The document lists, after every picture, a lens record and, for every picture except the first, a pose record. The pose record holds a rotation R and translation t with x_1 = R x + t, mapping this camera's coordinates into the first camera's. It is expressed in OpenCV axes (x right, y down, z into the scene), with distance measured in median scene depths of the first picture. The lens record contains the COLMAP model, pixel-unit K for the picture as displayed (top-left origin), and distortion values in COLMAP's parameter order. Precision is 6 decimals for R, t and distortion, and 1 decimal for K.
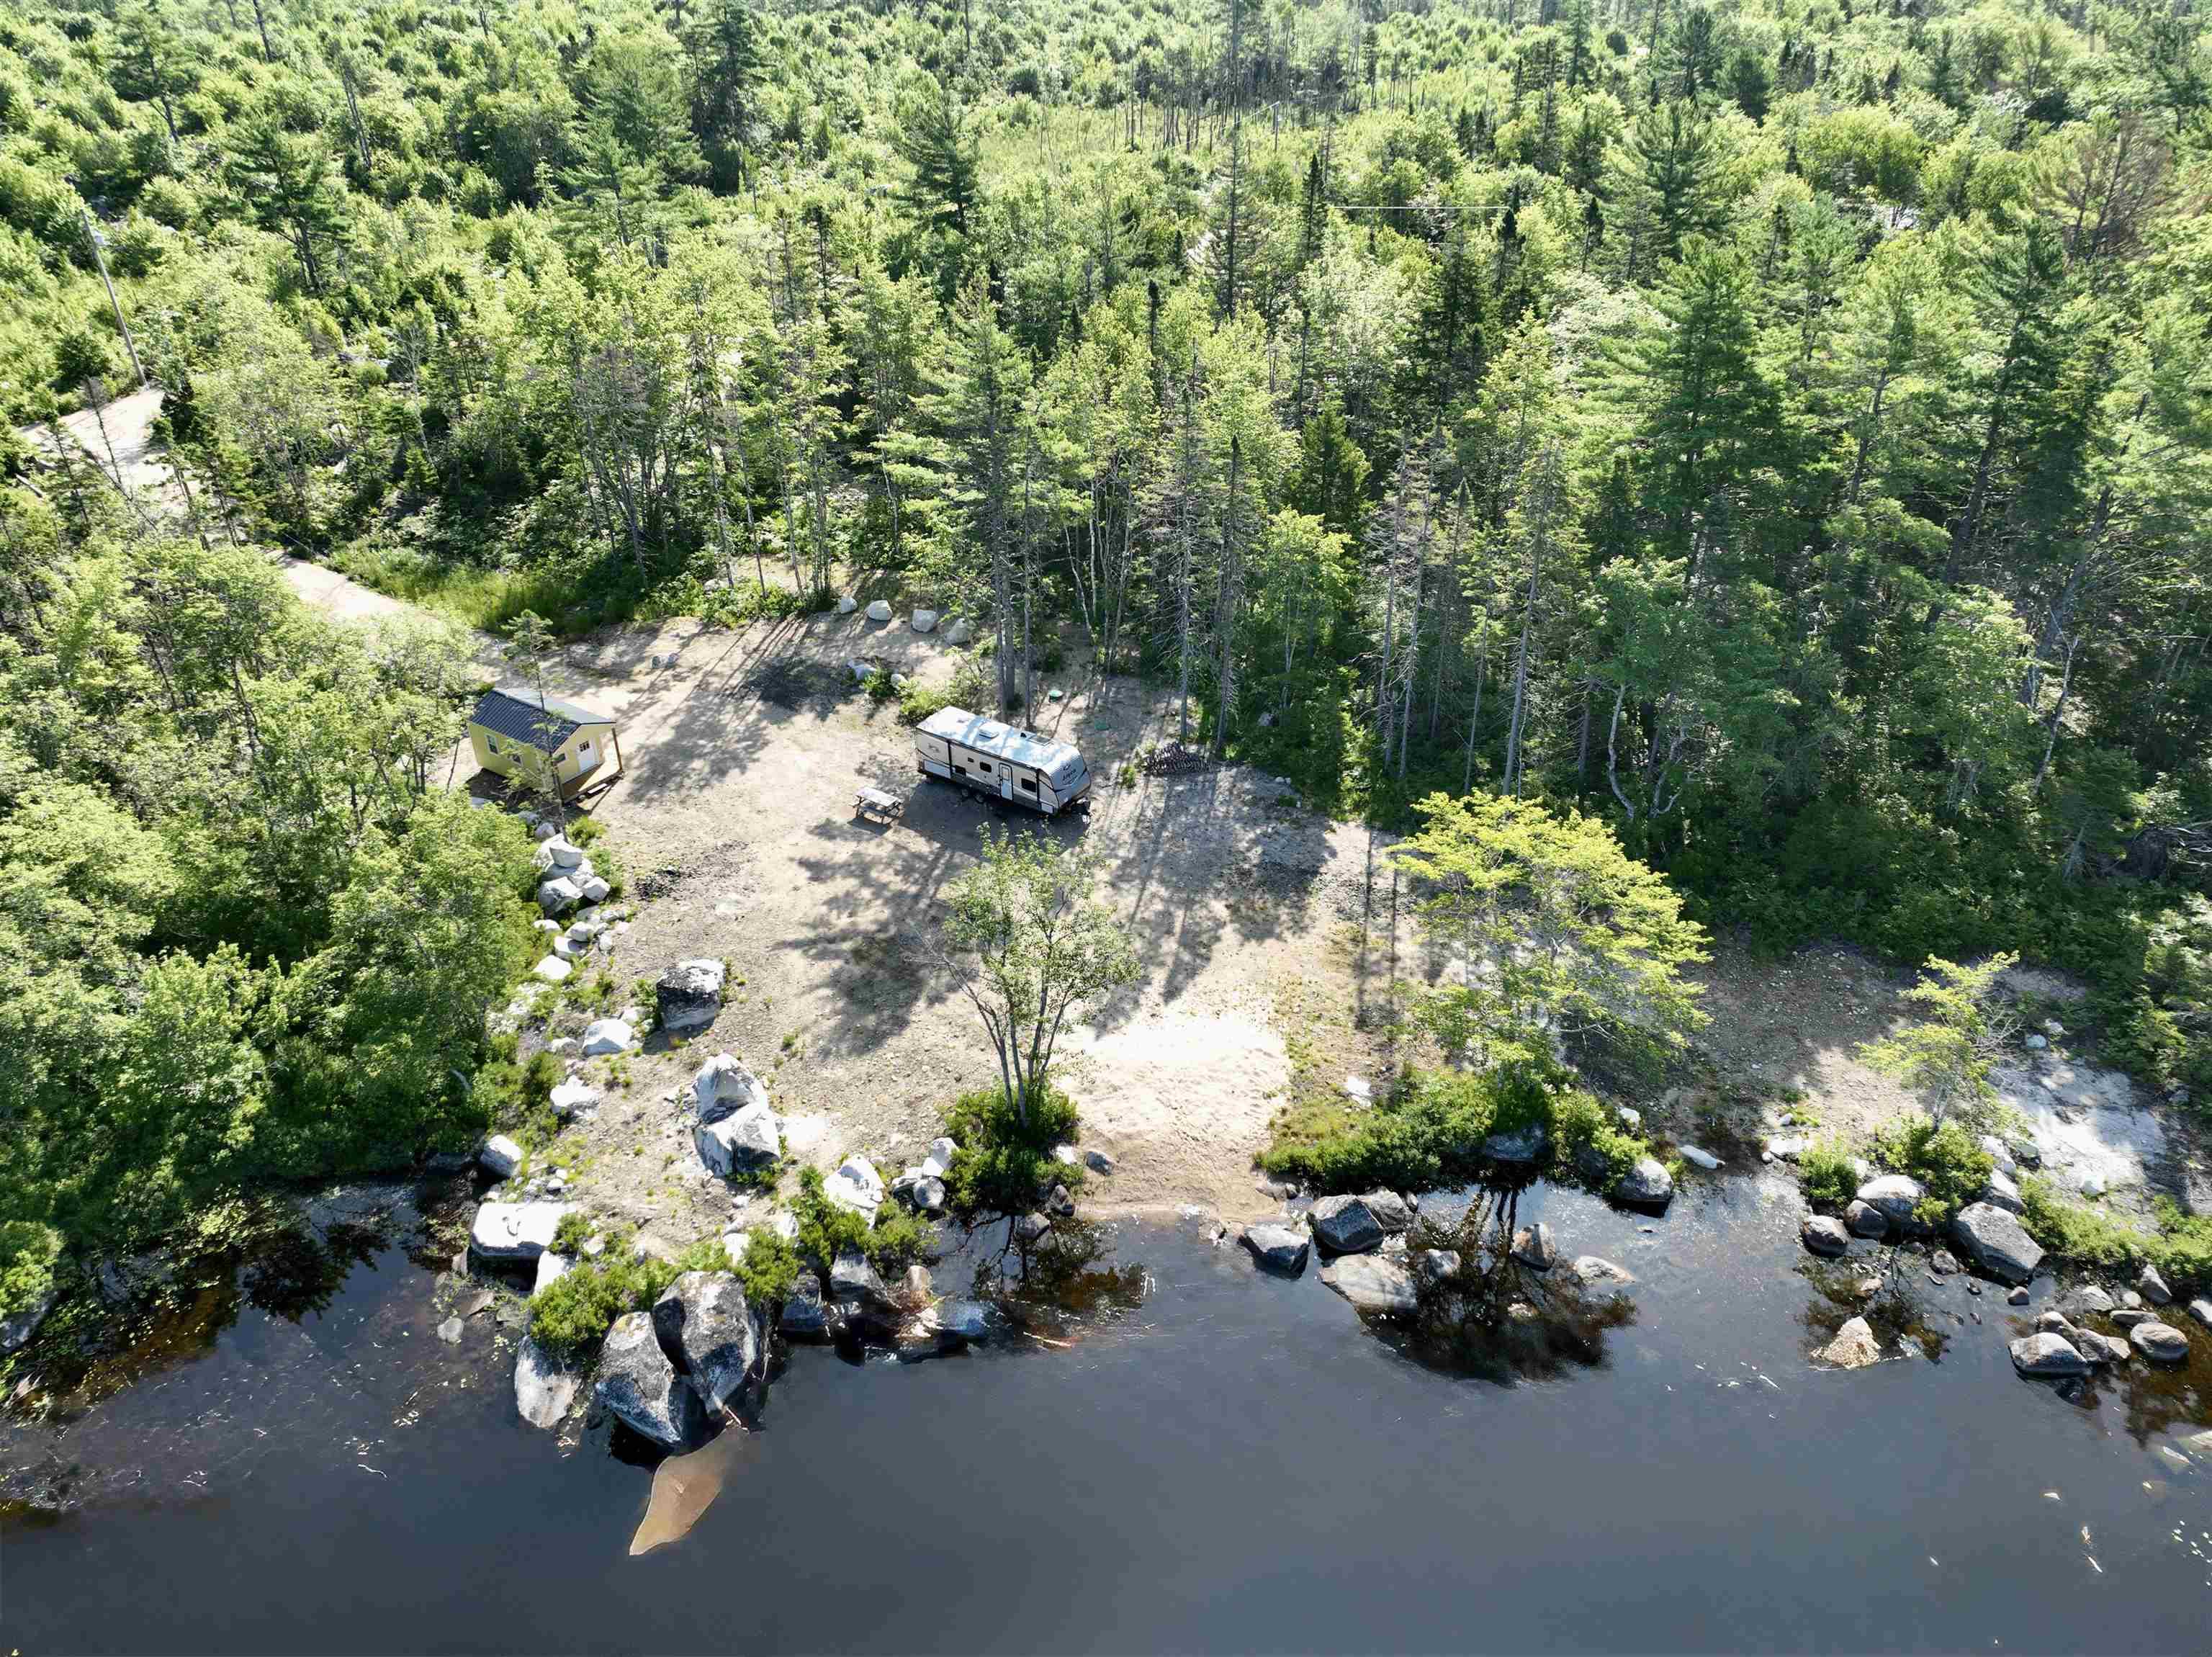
lens RADIAL K [[1560.0, 0, 1107.5], [0, 1560.0, 819.8], [0, 0, 1]] dist [-0.004422, 0.026416]
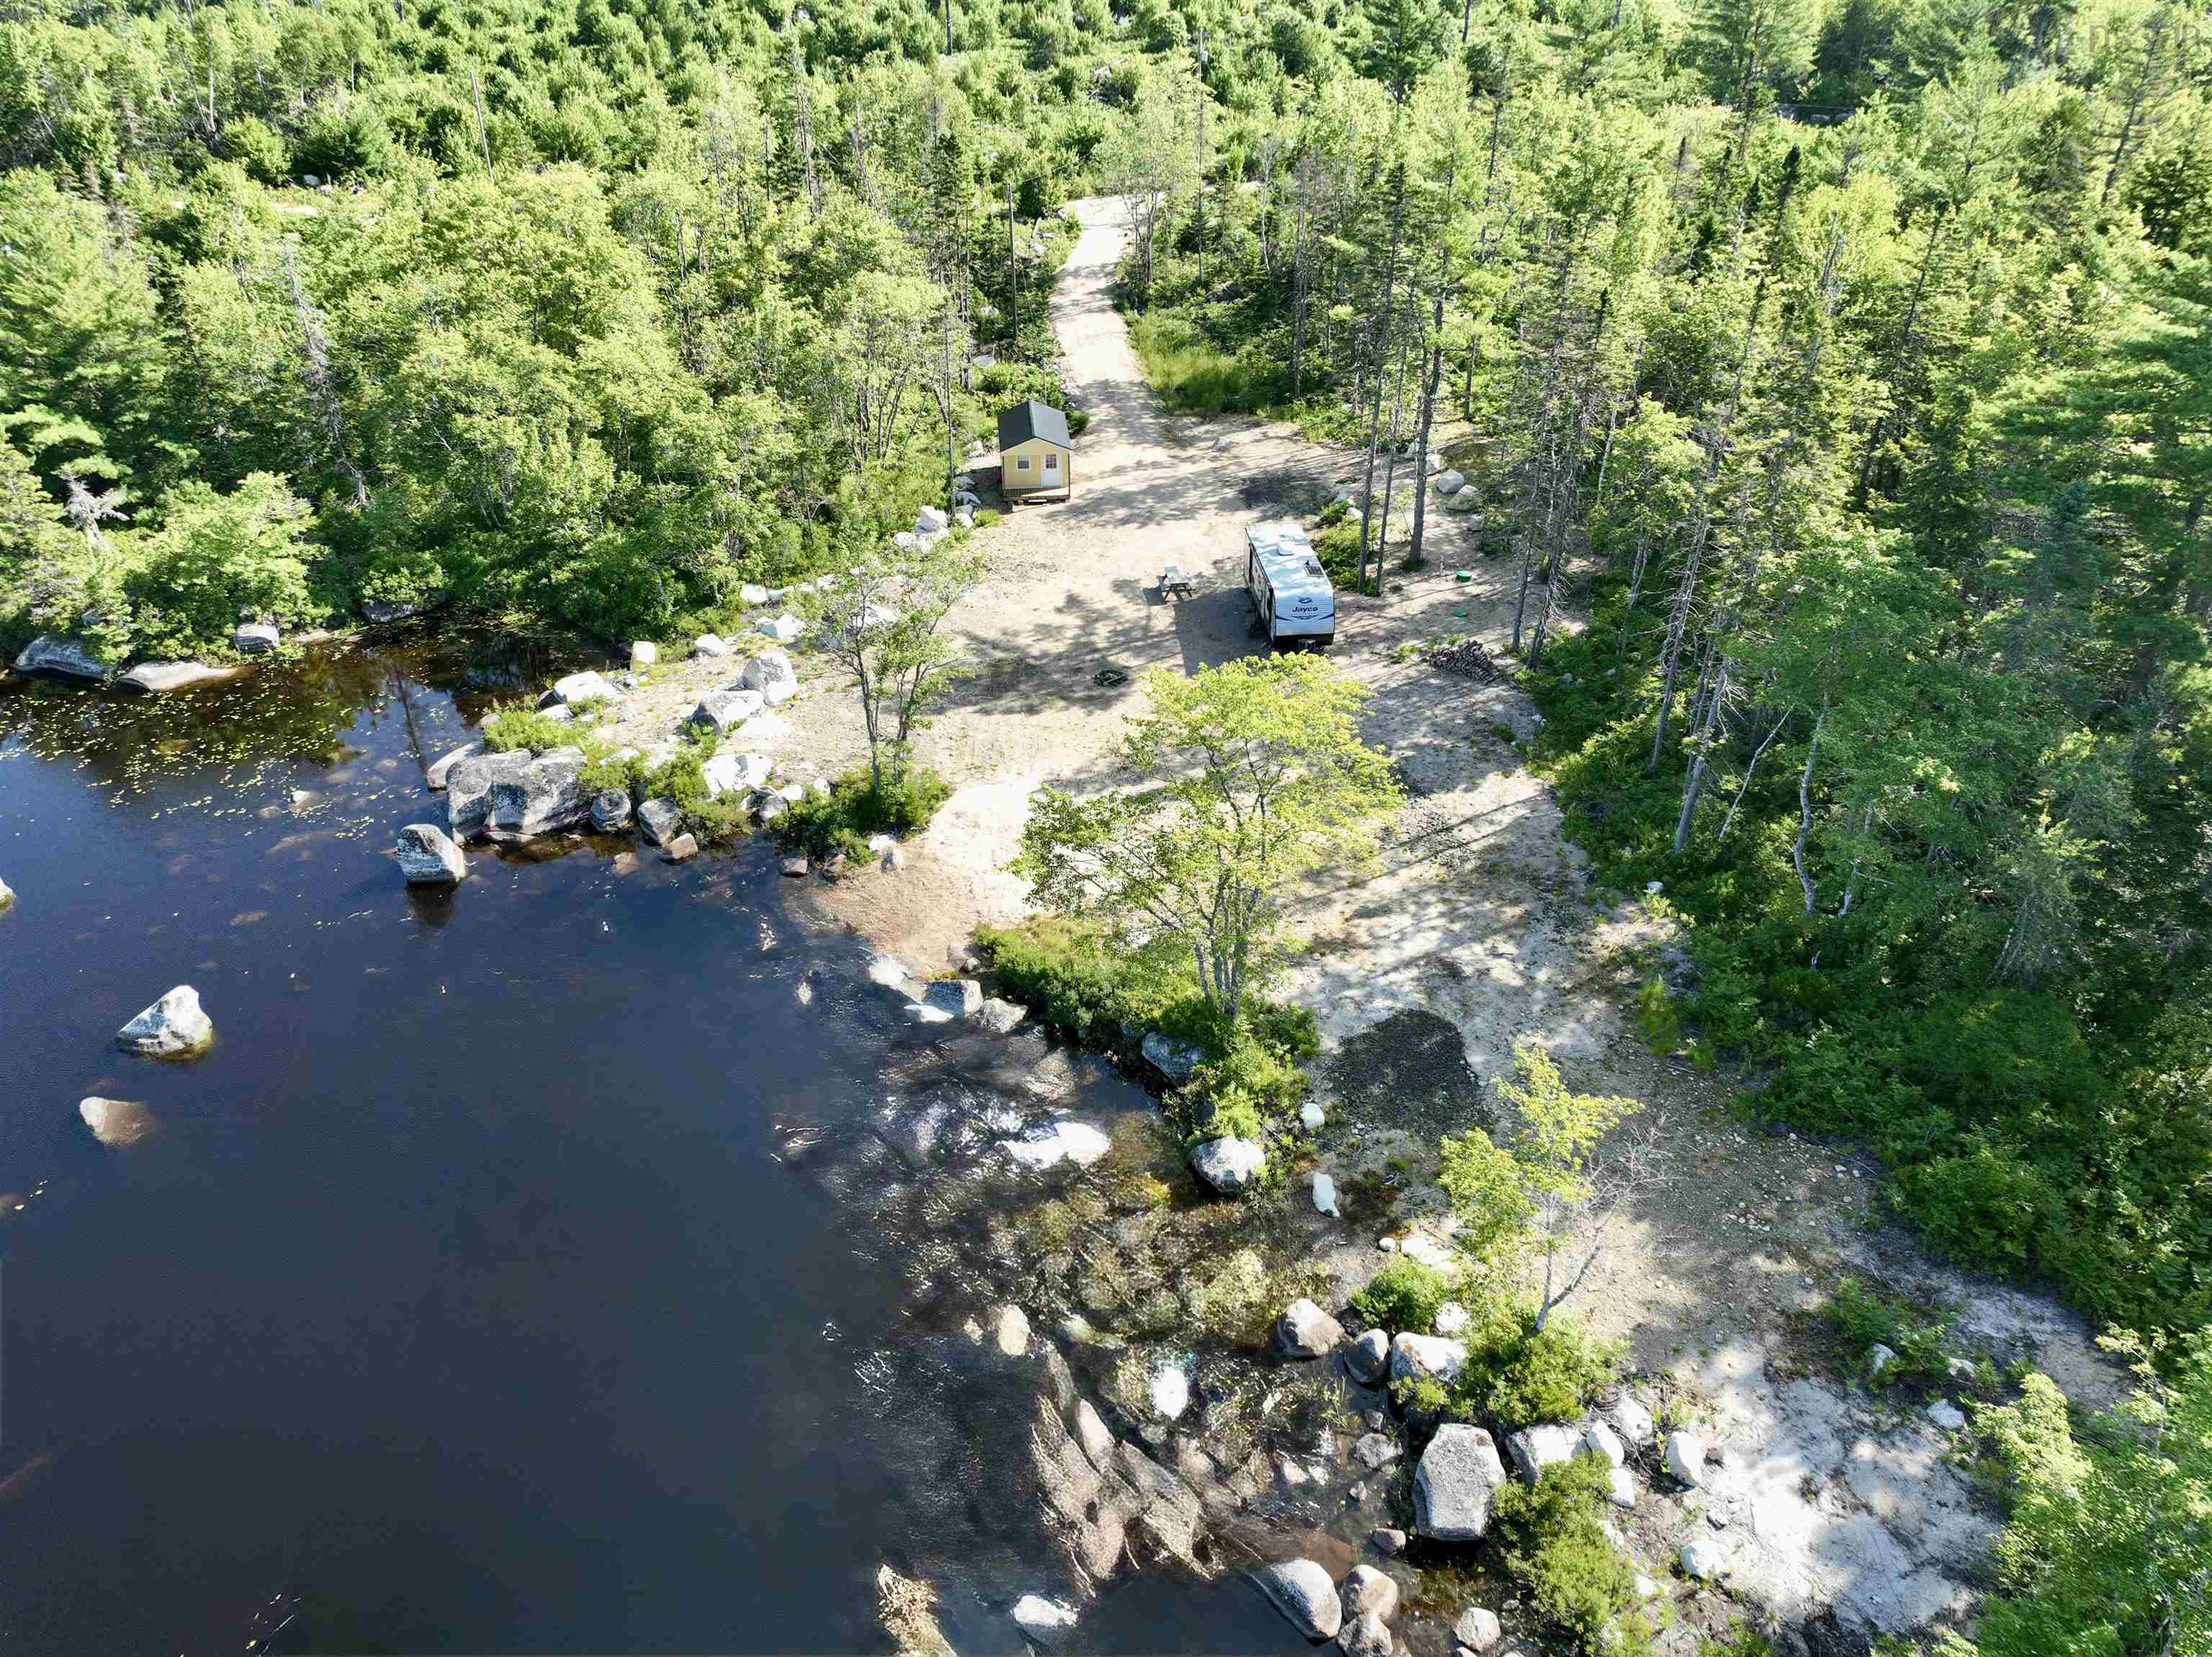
lens RADIAL K [[1560.0, 0, 1107.5], [0, 1560.0, 819.8], [0, 0, 1]] dist [-0.004422, 0.026416]
pose [[0.629238, 0.410366, -0.660045, 0.729124], [-0.404897, 0.897982, 0.172298, -0.037057], [0.663414, 0.158833, 0.731200, 0.334347]]
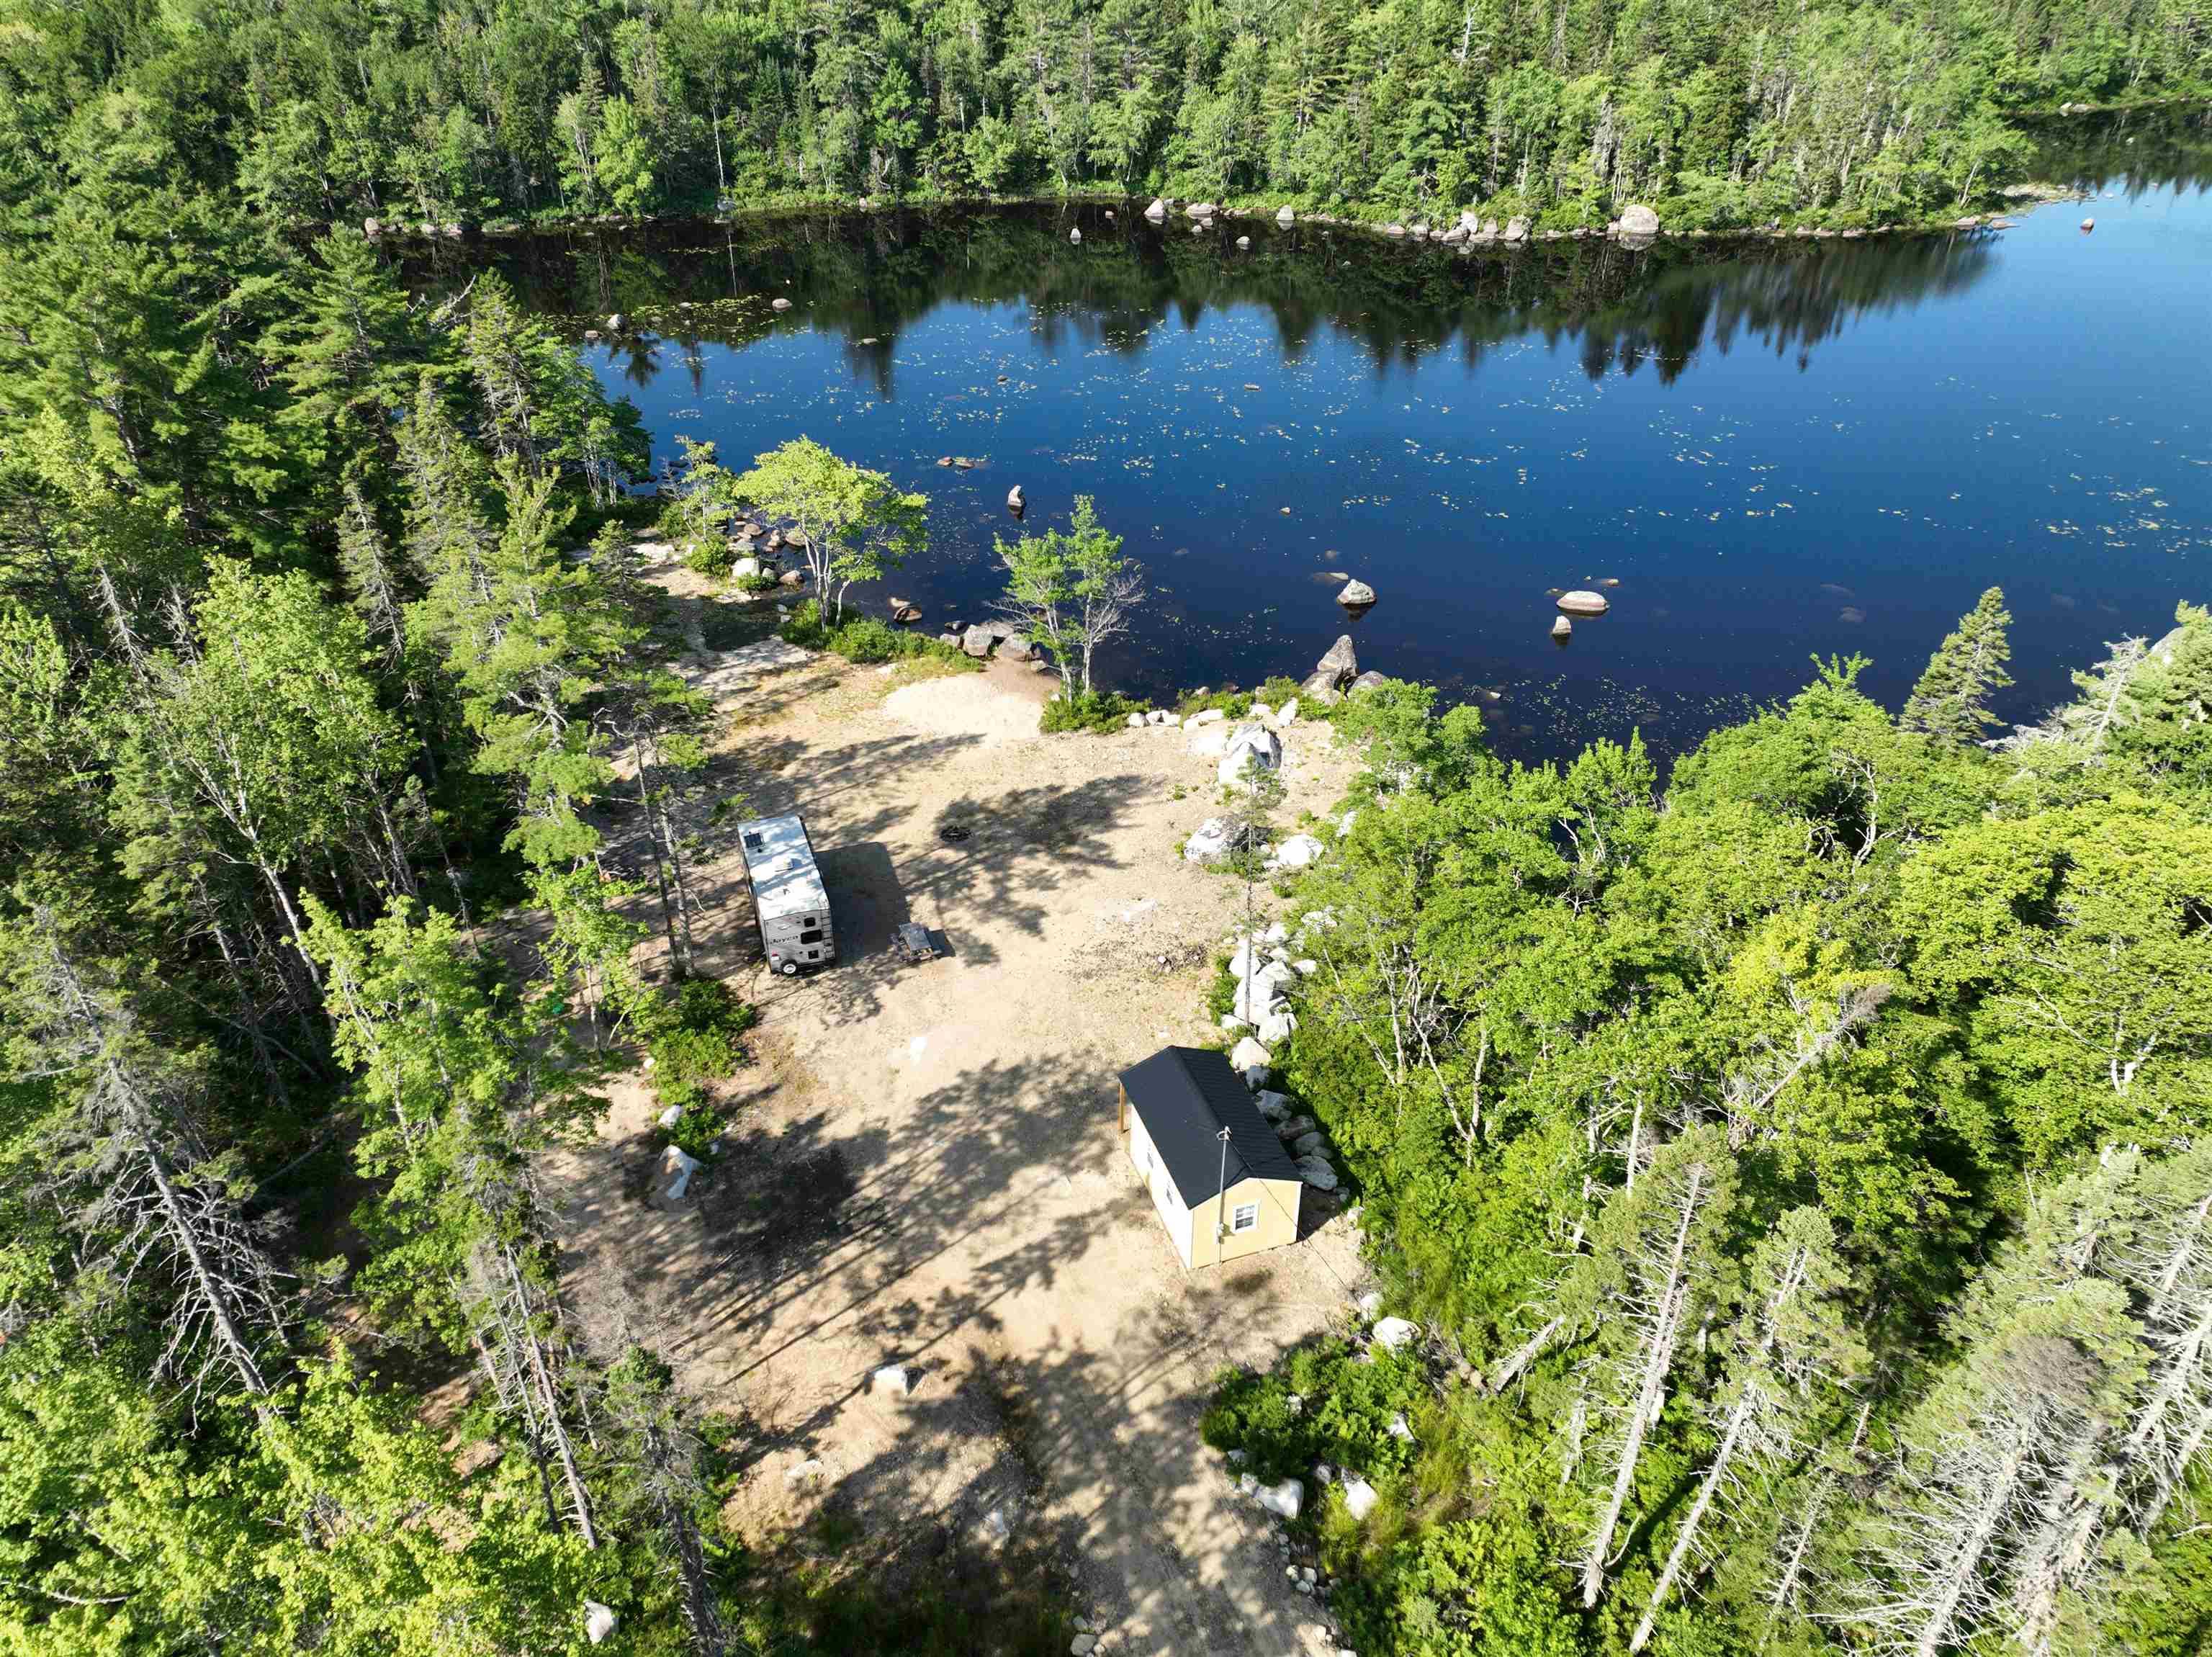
lens RADIAL K [[1560.0, 0, 1107.5], [0, 1560.0, 819.8], [0, 0, 1]] dist [-0.004422, 0.026416]
pose [[-0.801728, -0.304750, 0.514160, -0.856357], [0.313289, 0.518327, 0.795730, -0.912382], [-0.509002, 0.799040, -0.320083, 1.531219]]
